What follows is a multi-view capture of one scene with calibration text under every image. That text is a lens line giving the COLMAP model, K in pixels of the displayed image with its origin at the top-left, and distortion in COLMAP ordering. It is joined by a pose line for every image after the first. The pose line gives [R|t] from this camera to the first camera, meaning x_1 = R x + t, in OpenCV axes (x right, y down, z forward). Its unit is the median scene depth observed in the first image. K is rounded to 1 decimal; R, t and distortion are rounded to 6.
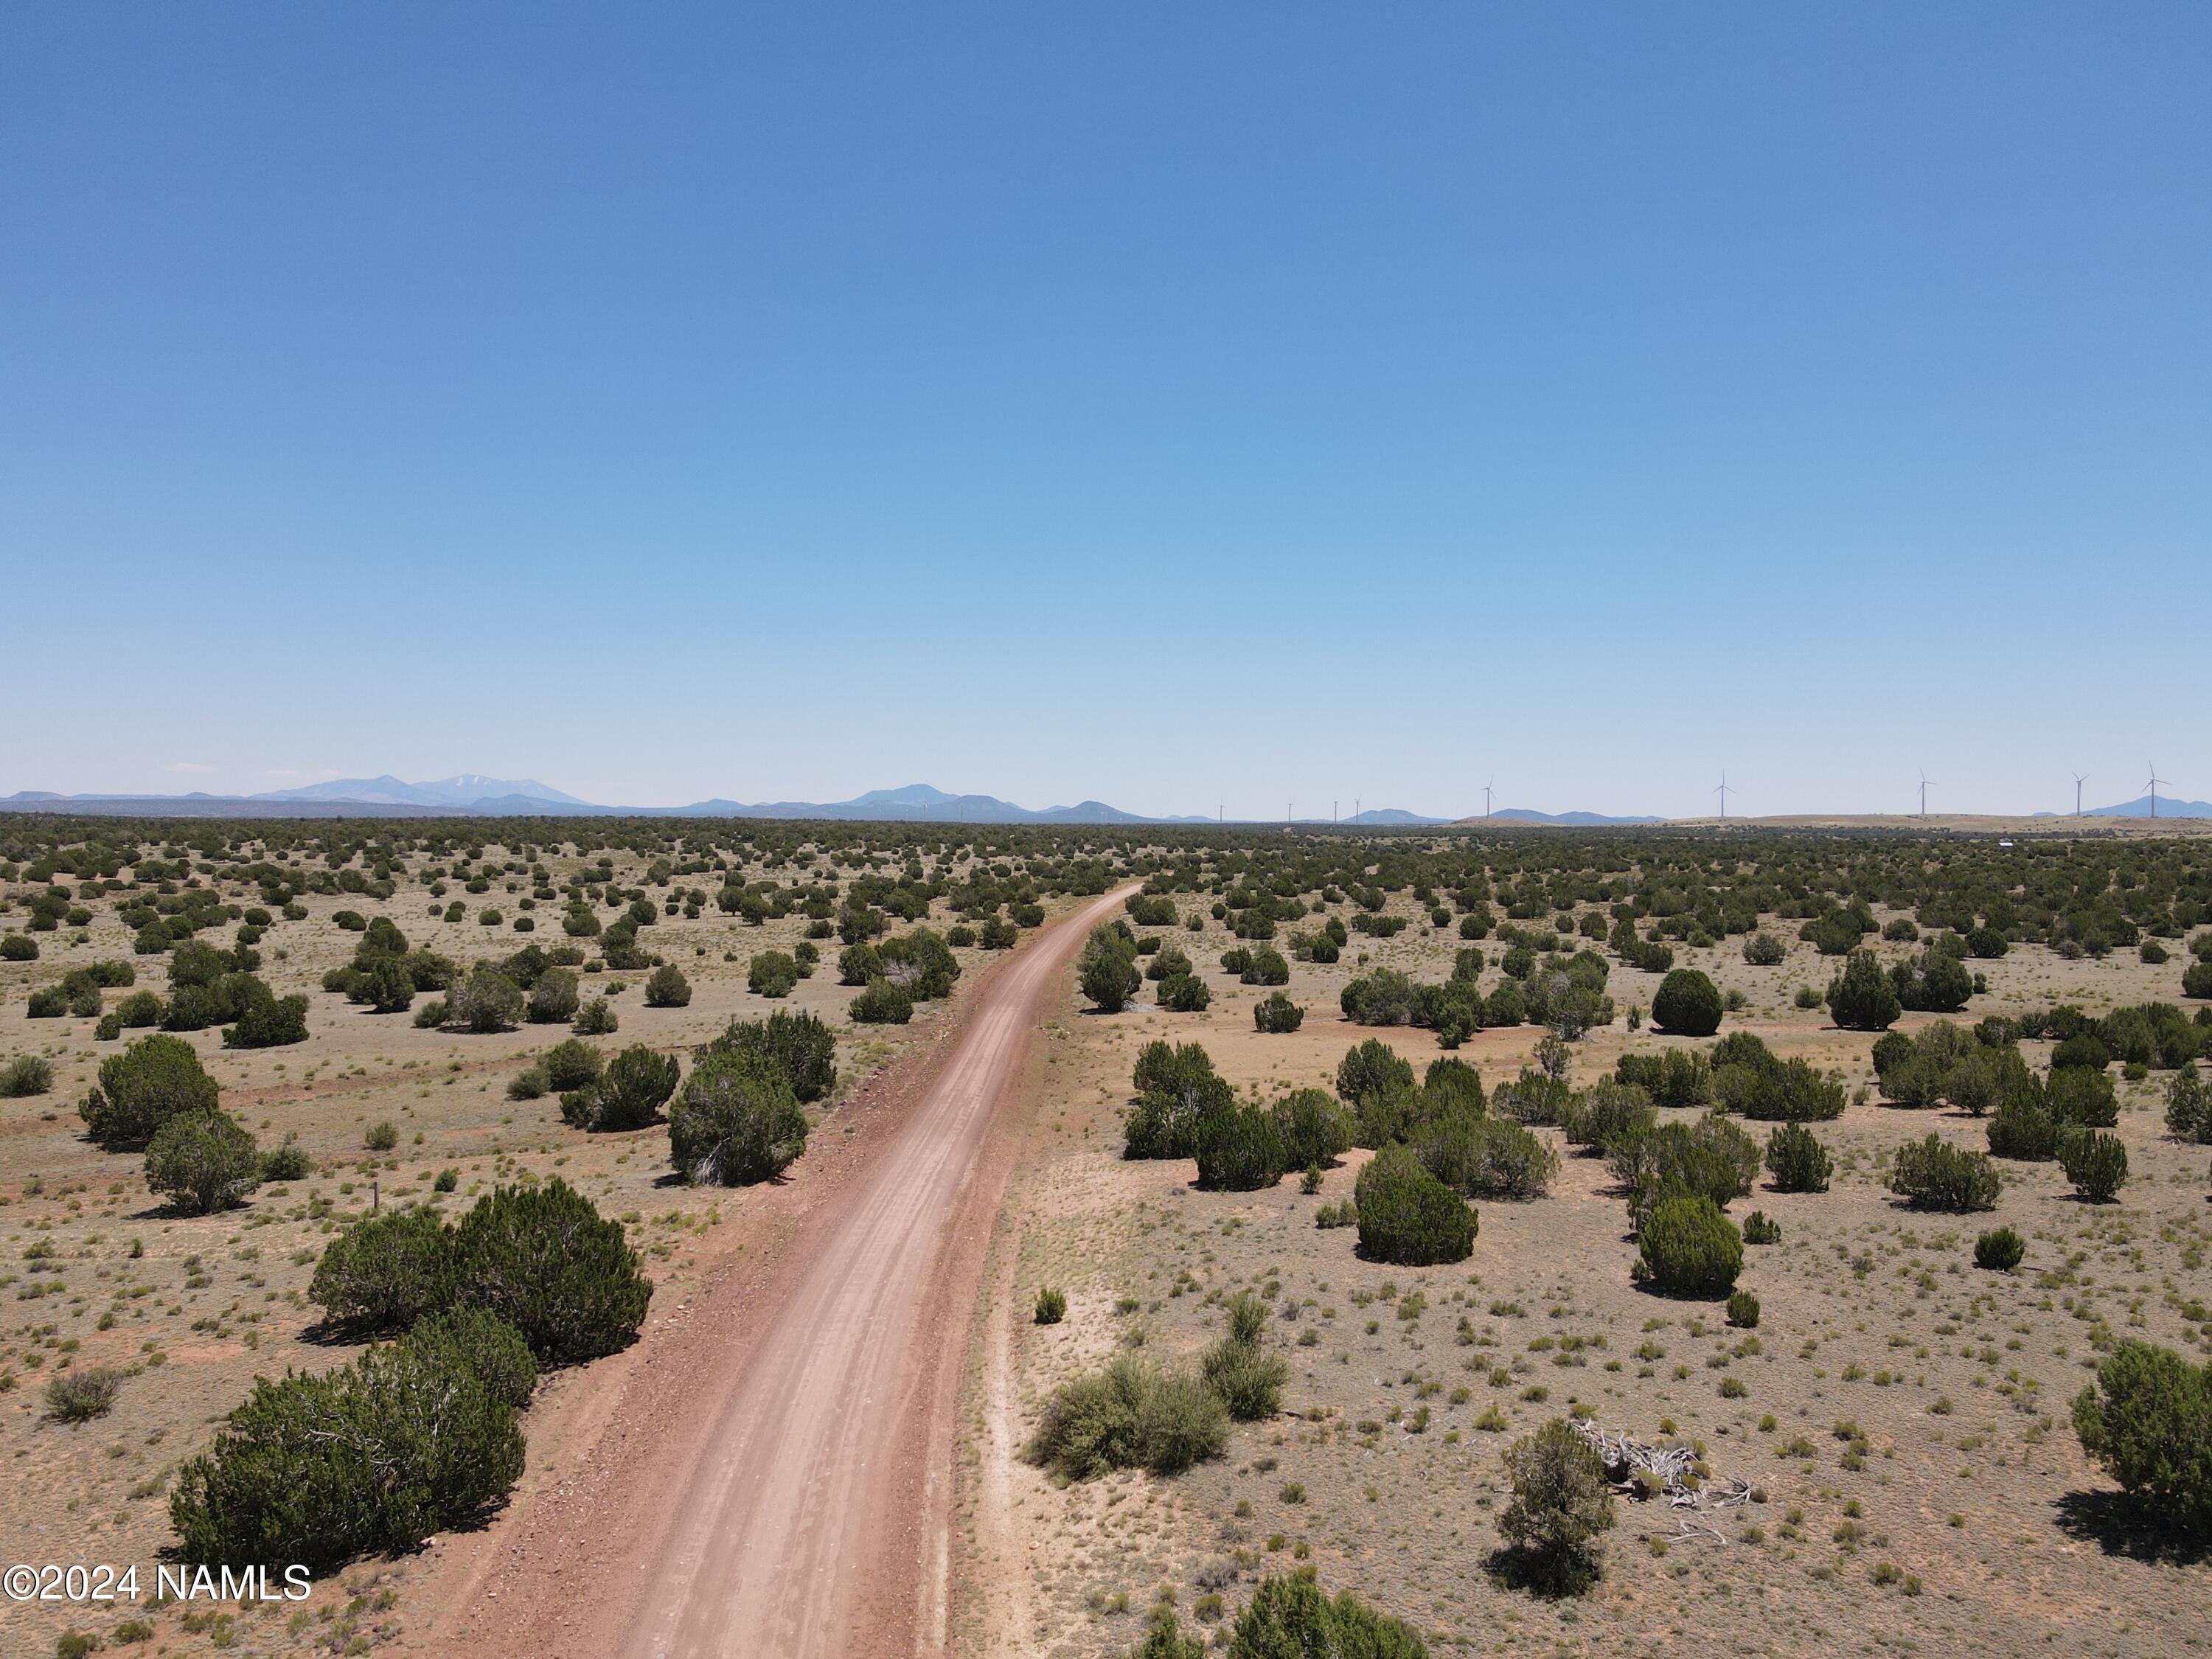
lens RADIAL K [[1617.6, 0, 1100.3], [0, 1617.6, 821.5], [0, 0, 1]] dist [0.021239, -0.002858]
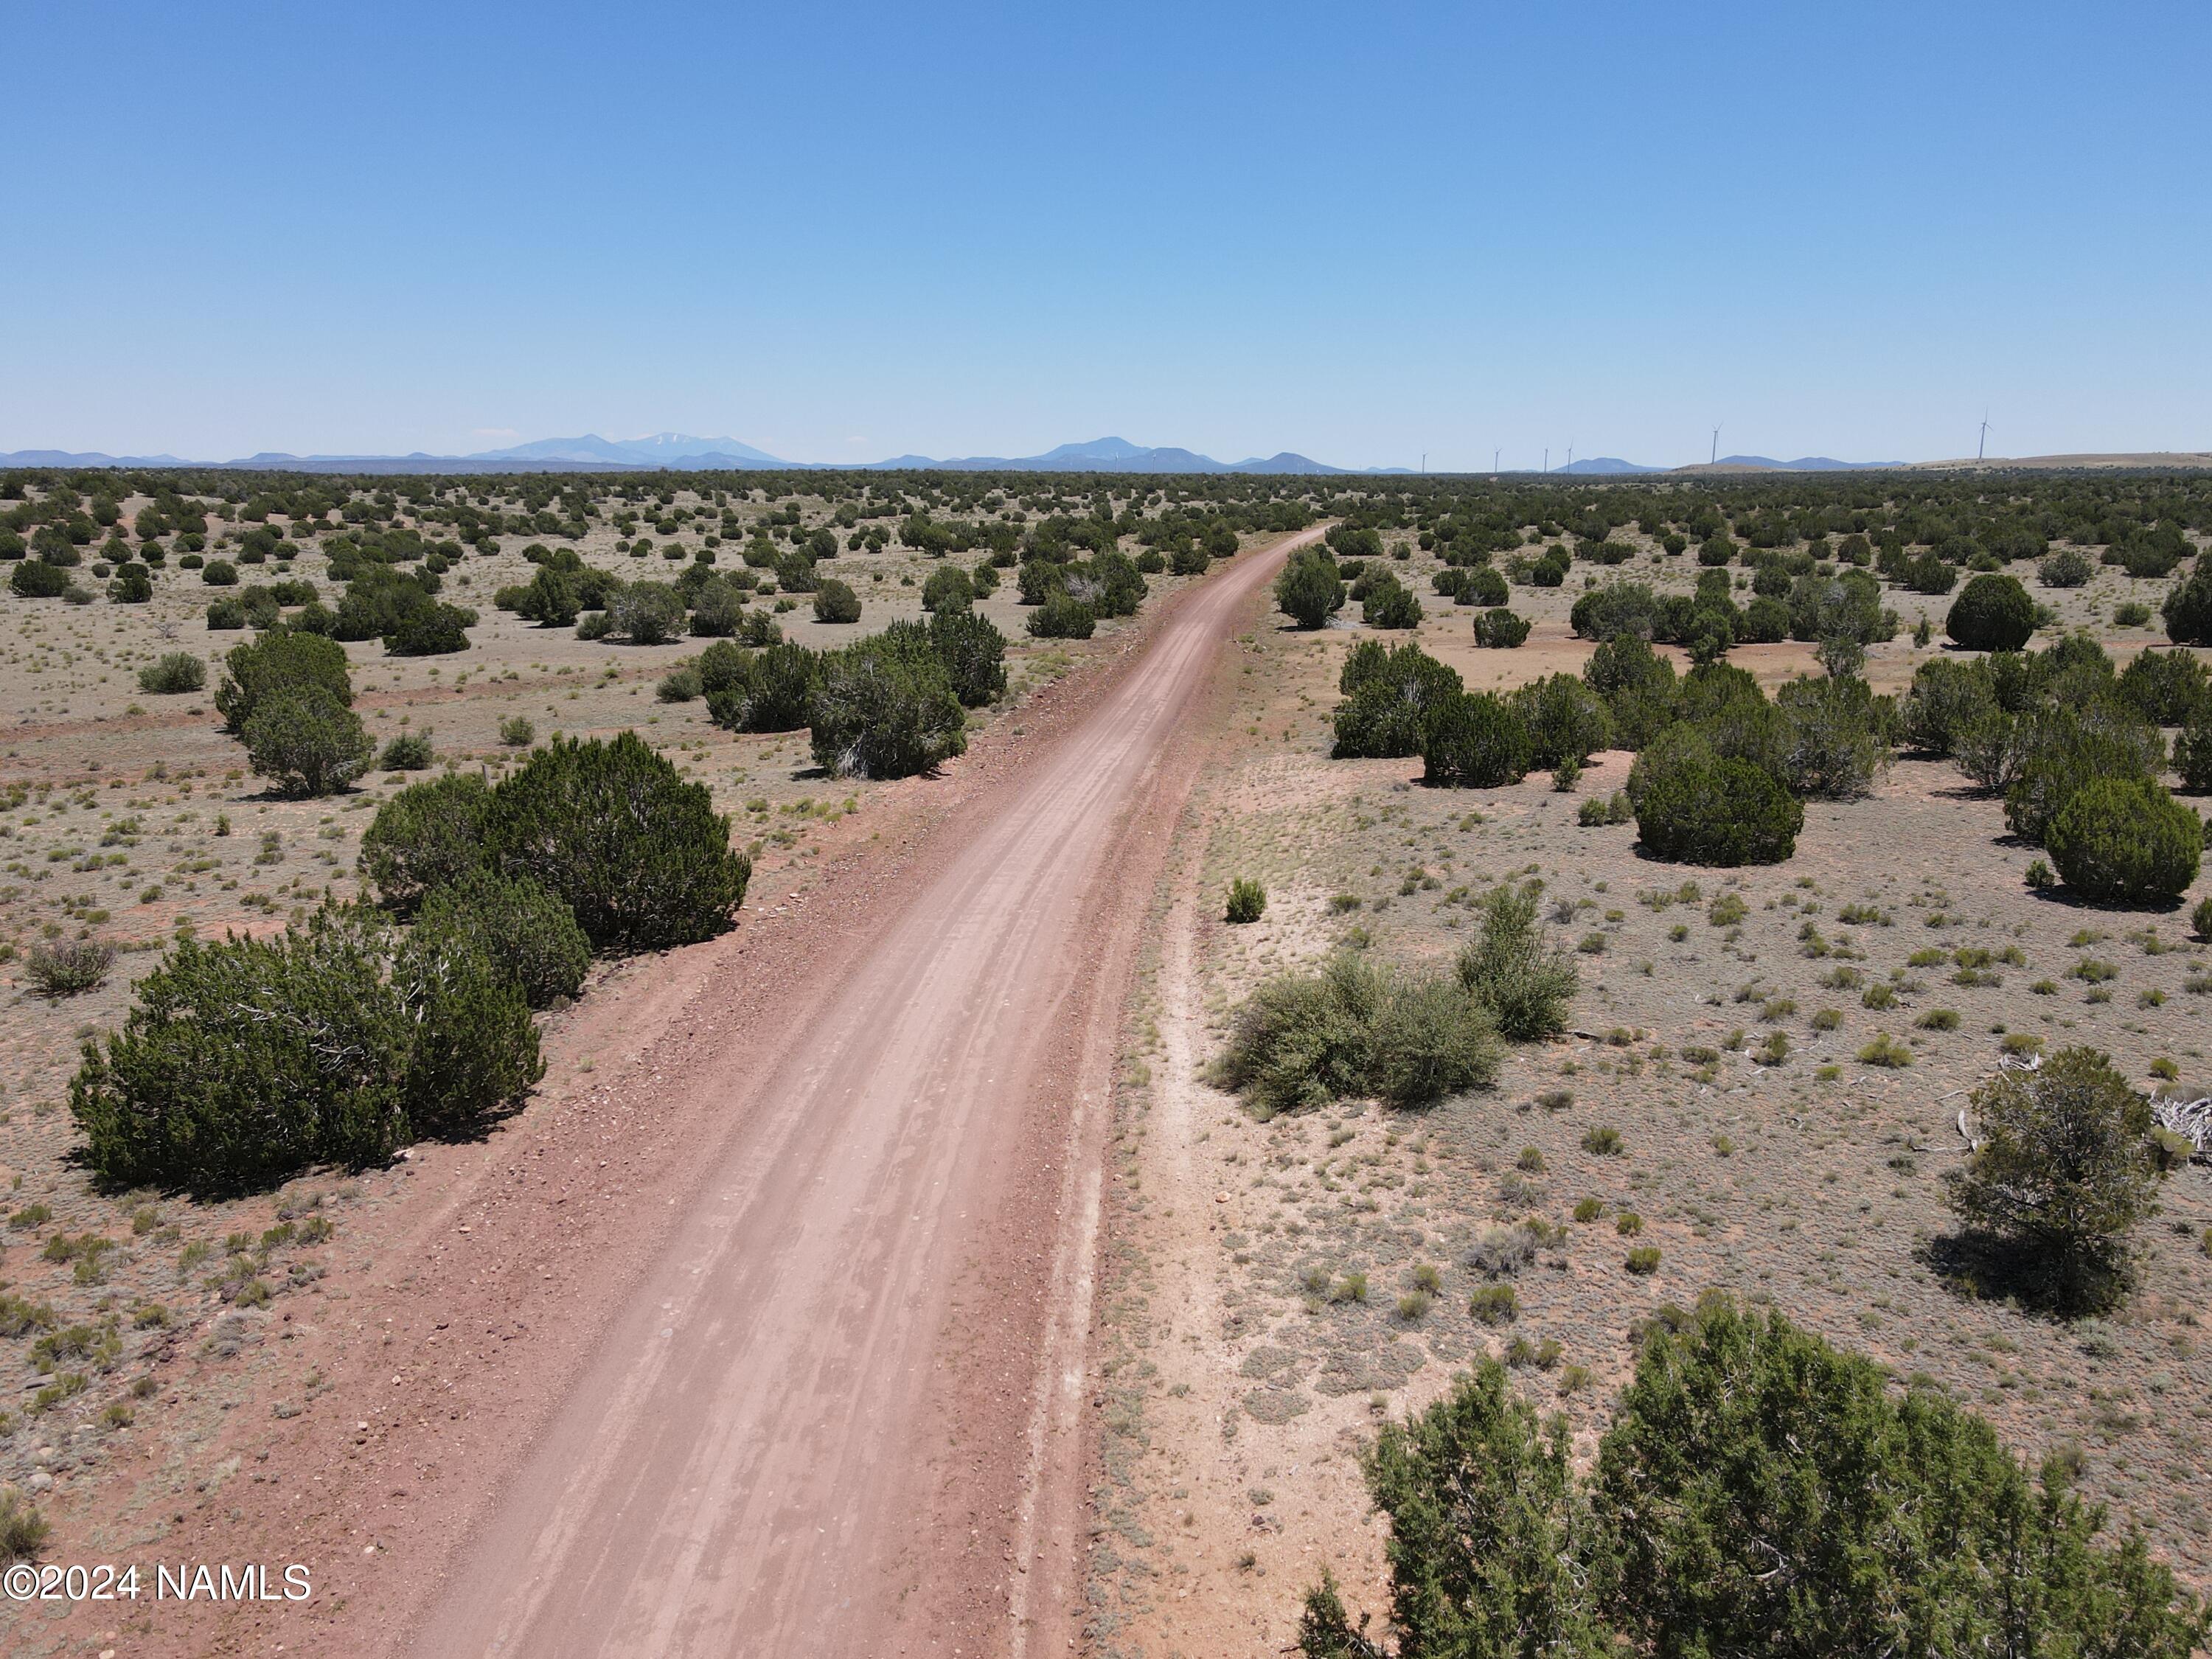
lens RADIAL K [[1617.6, 0, 1114.7], [0, 1617.6, 835.7], [0, 0, 1]] dist [0.021239, -0.002858]
pose [[0.994054, 0.018317, -0.107338, -0.009256], [0.005471, 0.976104, 0.217234, 0.087466], [0.108752, -0.216529, 0.970200, 0.215939]]
